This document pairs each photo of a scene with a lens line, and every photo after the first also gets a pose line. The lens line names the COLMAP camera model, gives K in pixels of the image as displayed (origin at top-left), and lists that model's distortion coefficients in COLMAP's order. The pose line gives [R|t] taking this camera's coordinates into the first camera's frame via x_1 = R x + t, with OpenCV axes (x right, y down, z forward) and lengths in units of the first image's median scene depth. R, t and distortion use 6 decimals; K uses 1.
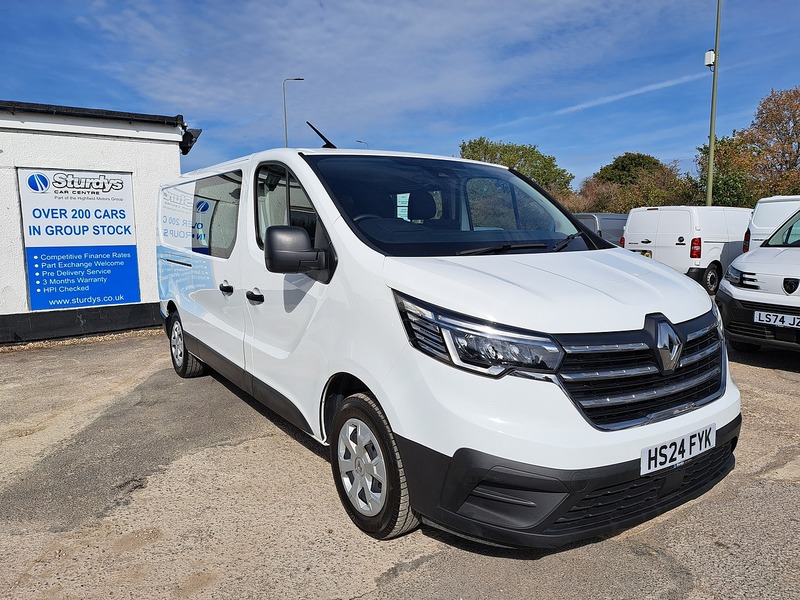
lens RADIAL K [[561.7, 0, 400.0], [0, 561.7, 300.0], [0, 0, 1]] dist [0.059301, -0.058010]
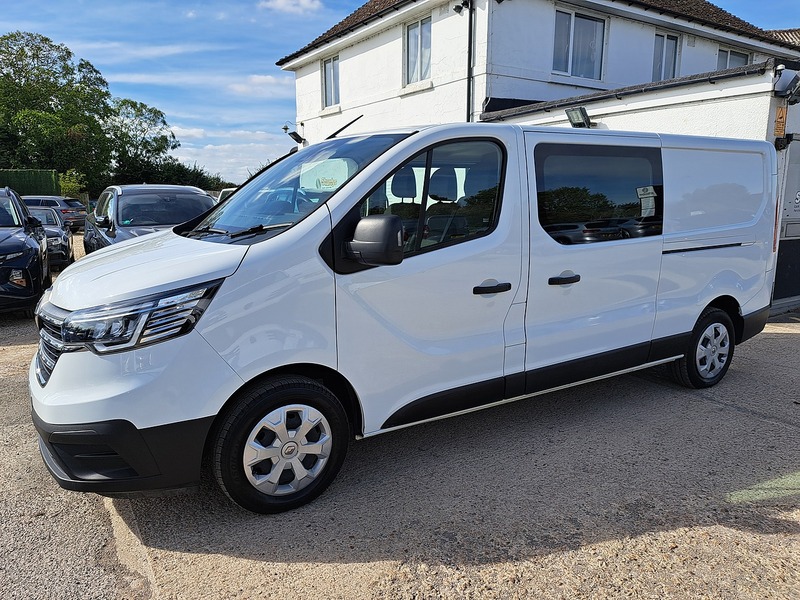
lens RADIAL K [[579.2, 0, 400.0], [0, 579.2, 300.0], [0, 0, 1]] dist [0.060947, -0.059428]
pose [[-0.043778, 0.189205, -0.980961, 1.078487], [-0.123438, 0.973354, 0.193246, -0.185366], [0.991386, 0.129548, -0.019256, 1.140341]]
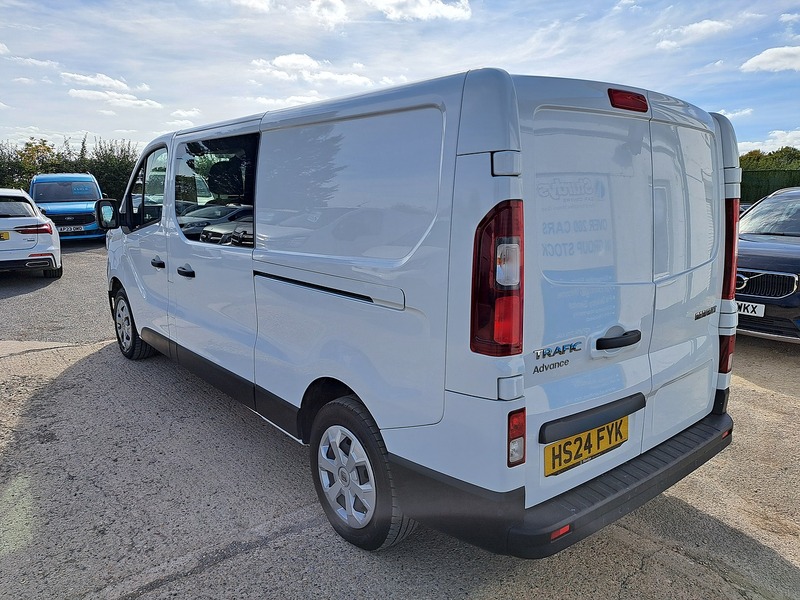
lens RADIAL K [[584.0, 0, 398.6], [0, 584.0, 291.6], [0, 0, 1]] dist [0.060793, -0.072424]
pose [[-0.996815, 0.010209, -0.079086, -0.195897], [-0.013420, 0.956149, 0.292573, -0.341436], [0.078605, 0.292703, -0.952967, 2.430920]]
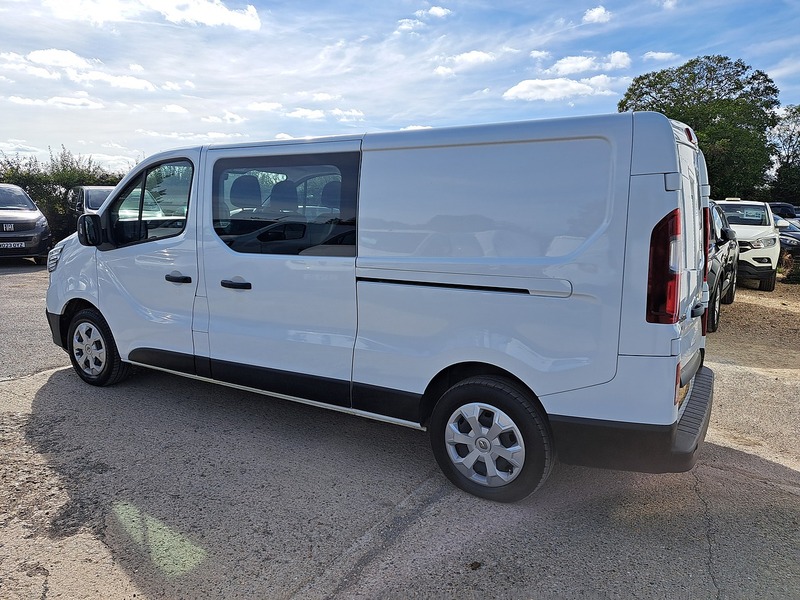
lens RADIAL K [[579.2, 0, 400.0], [0, 579.2, 300.0], [0, 0, 1]] dist [0.060947, -0.059428]
pose [[-0.913403, 0.067584, -0.401406, 0.249303], [-0.050436, 0.959731, 0.276356, -0.341268], [0.403919, 0.272670, -0.873213, 2.435401]]
